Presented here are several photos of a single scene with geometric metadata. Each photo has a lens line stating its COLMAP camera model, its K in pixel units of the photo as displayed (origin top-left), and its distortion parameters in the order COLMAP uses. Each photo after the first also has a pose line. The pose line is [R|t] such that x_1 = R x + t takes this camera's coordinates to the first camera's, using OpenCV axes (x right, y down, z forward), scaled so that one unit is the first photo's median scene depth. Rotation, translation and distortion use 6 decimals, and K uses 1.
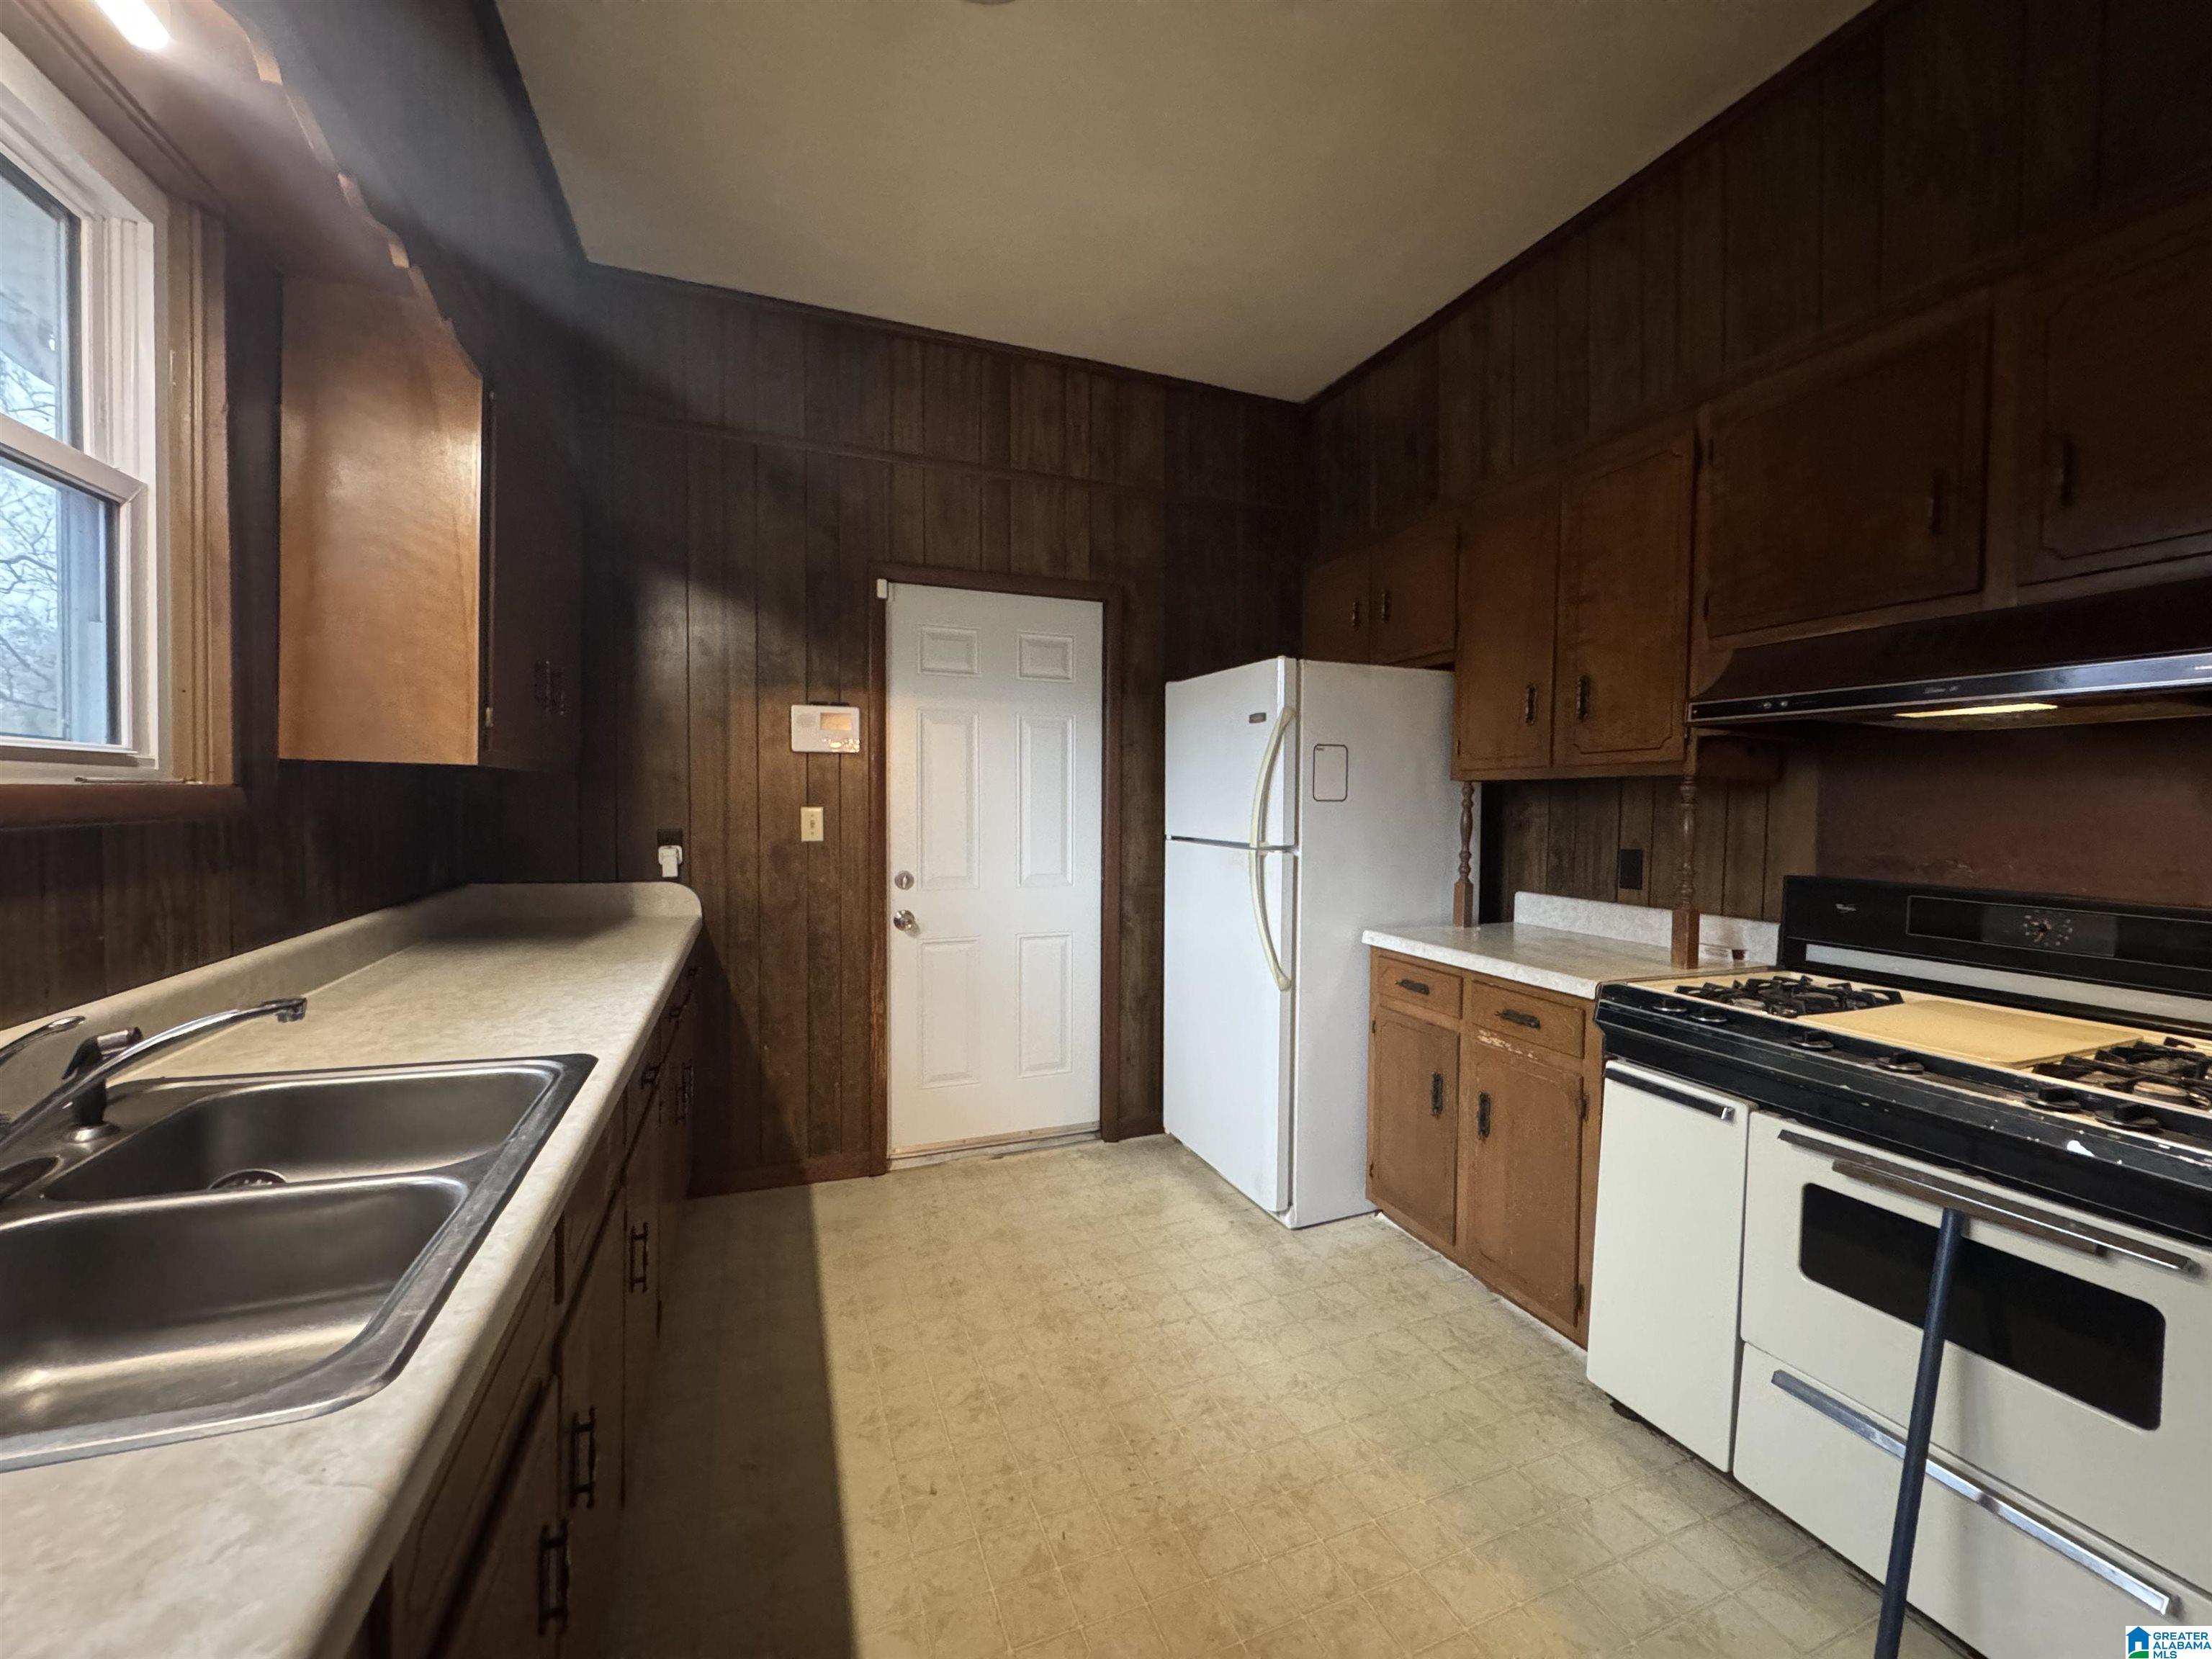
lens RADIAL K [[882.8, 0, 1106.0], [0, 882.8, 829.5], [0, 0, 1]] dist [-0.006149, -0.000746]
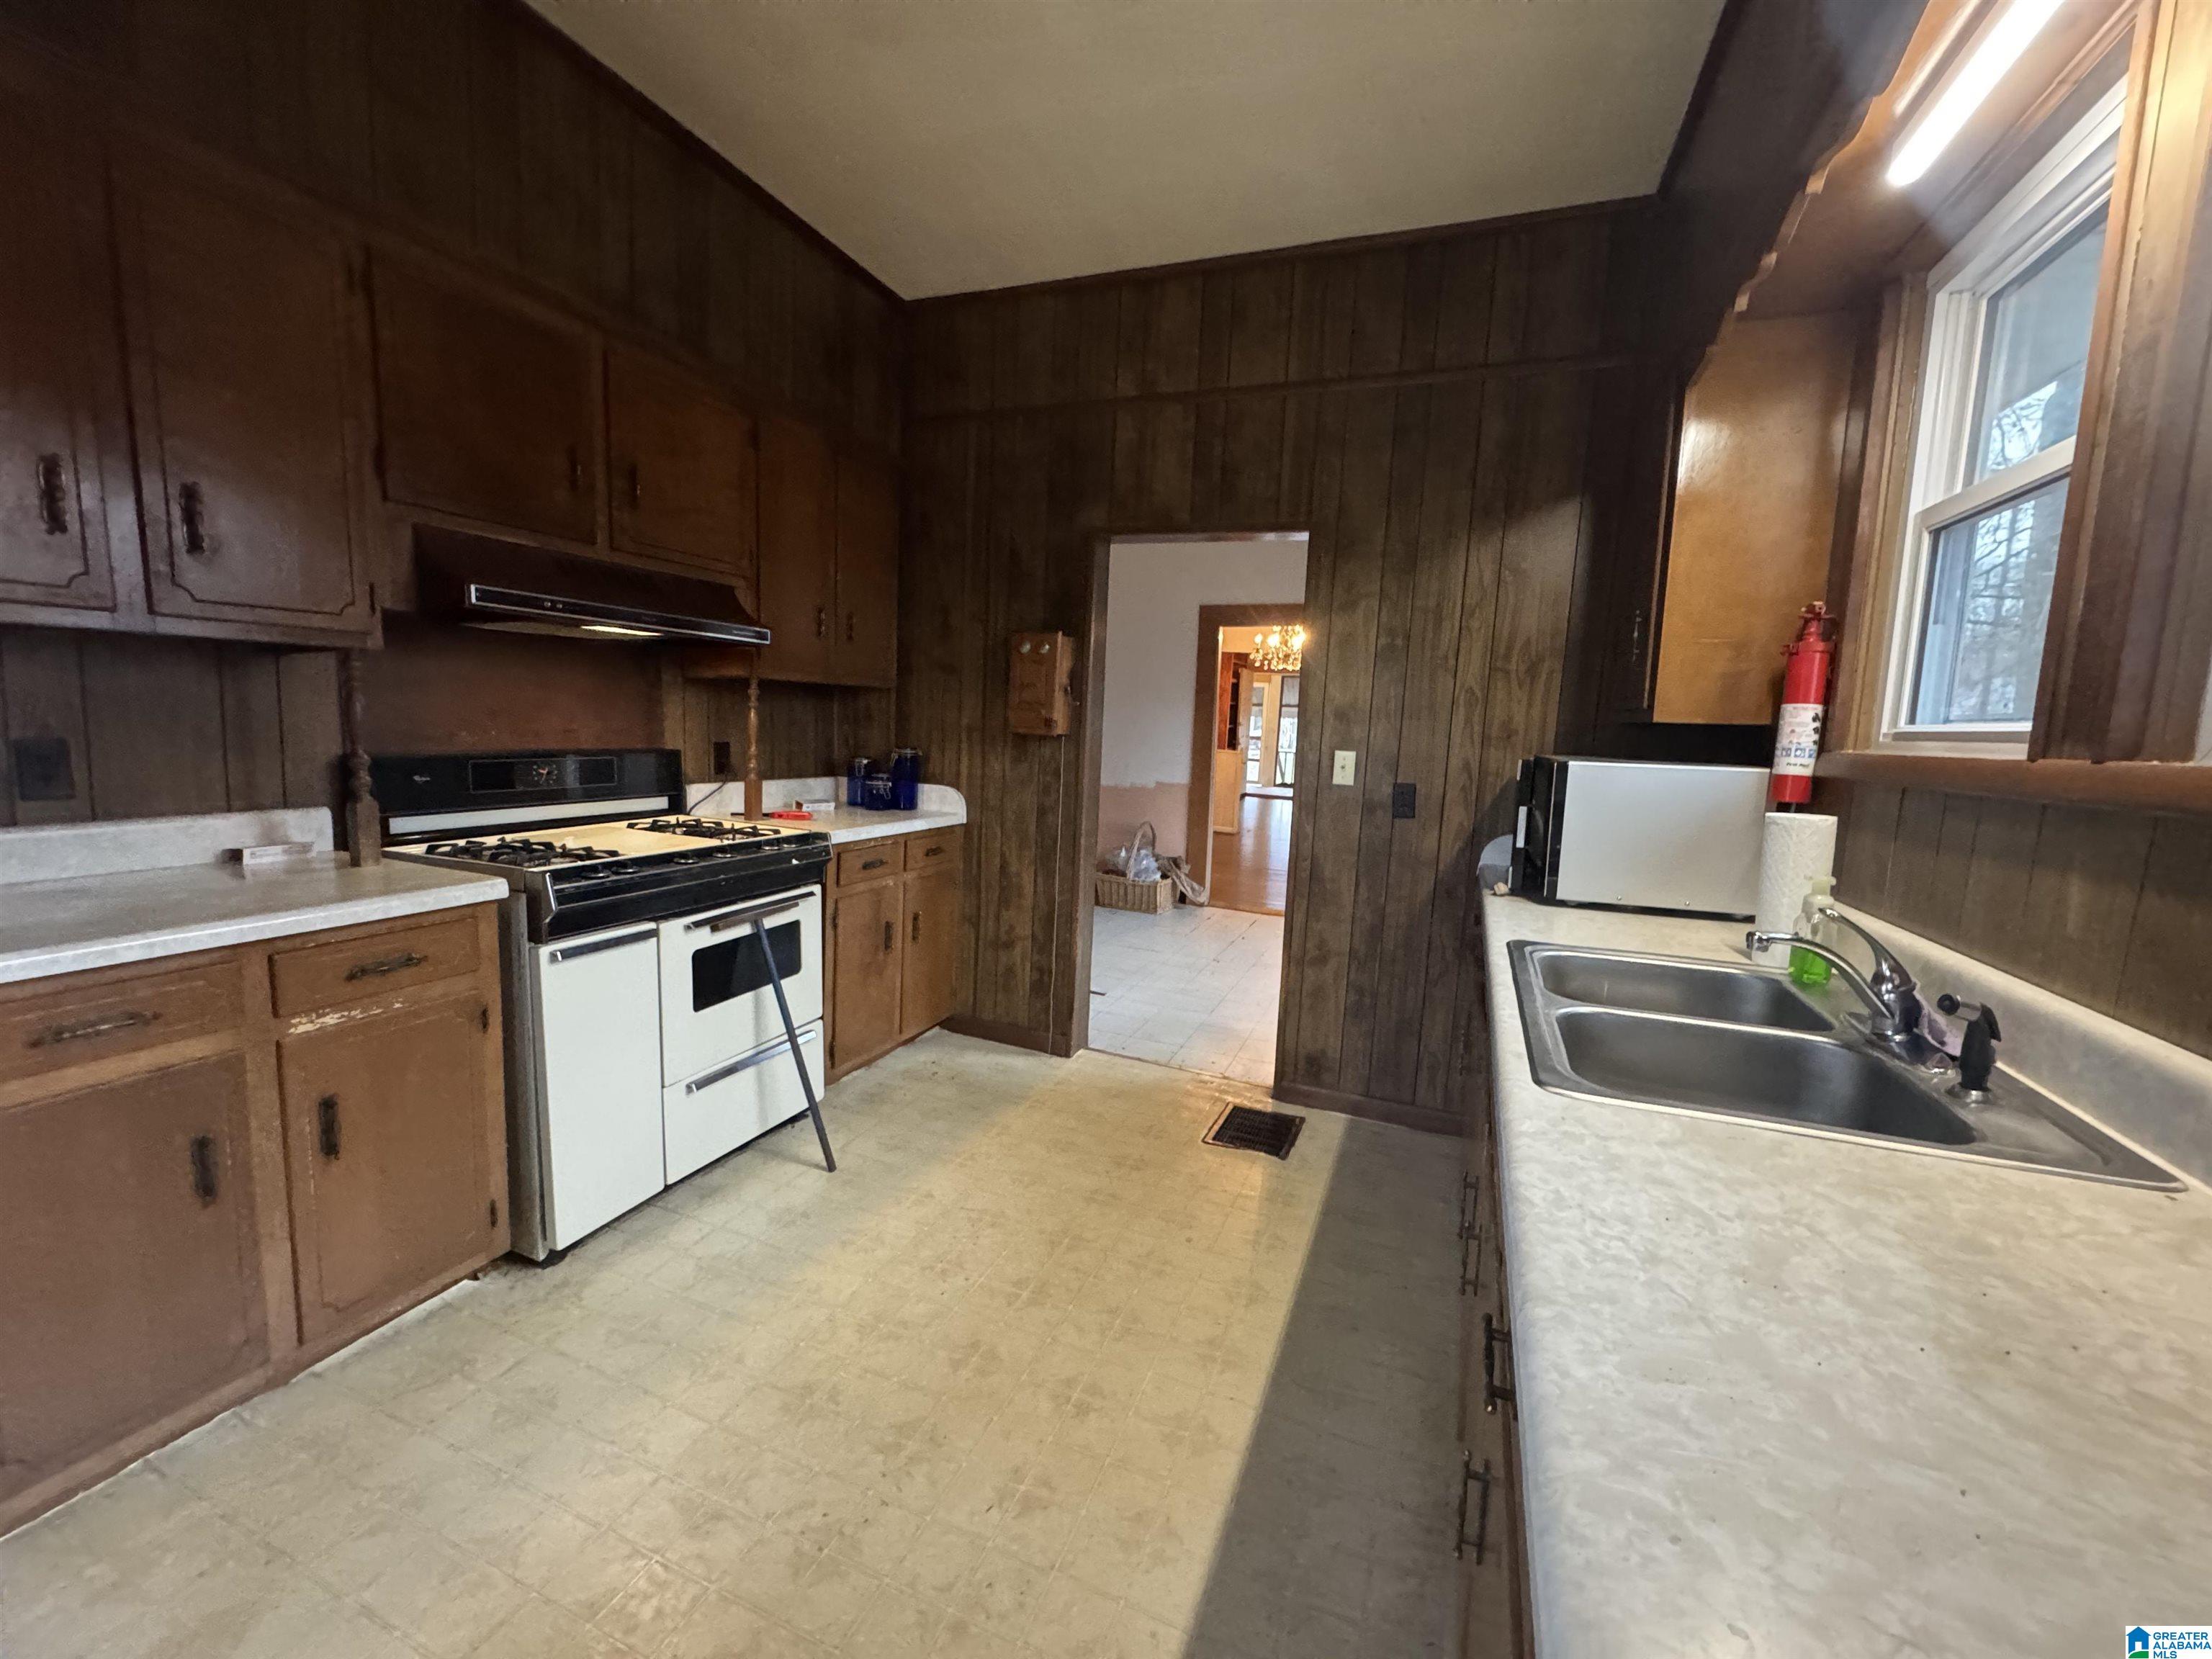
lens RADIAL K [[912.5, 0, 1106.0], [0, 912.5, 829.5], [0, 0, 1]] dist [-0.002090, -0.000365]
pose [[-0.737591, -0.126903, 0.663216, -0.651446], [-0.032341, 0.987693, 0.153022, -0.058363], [-0.674473, 0.091419, -0.732618, 1.471287]]
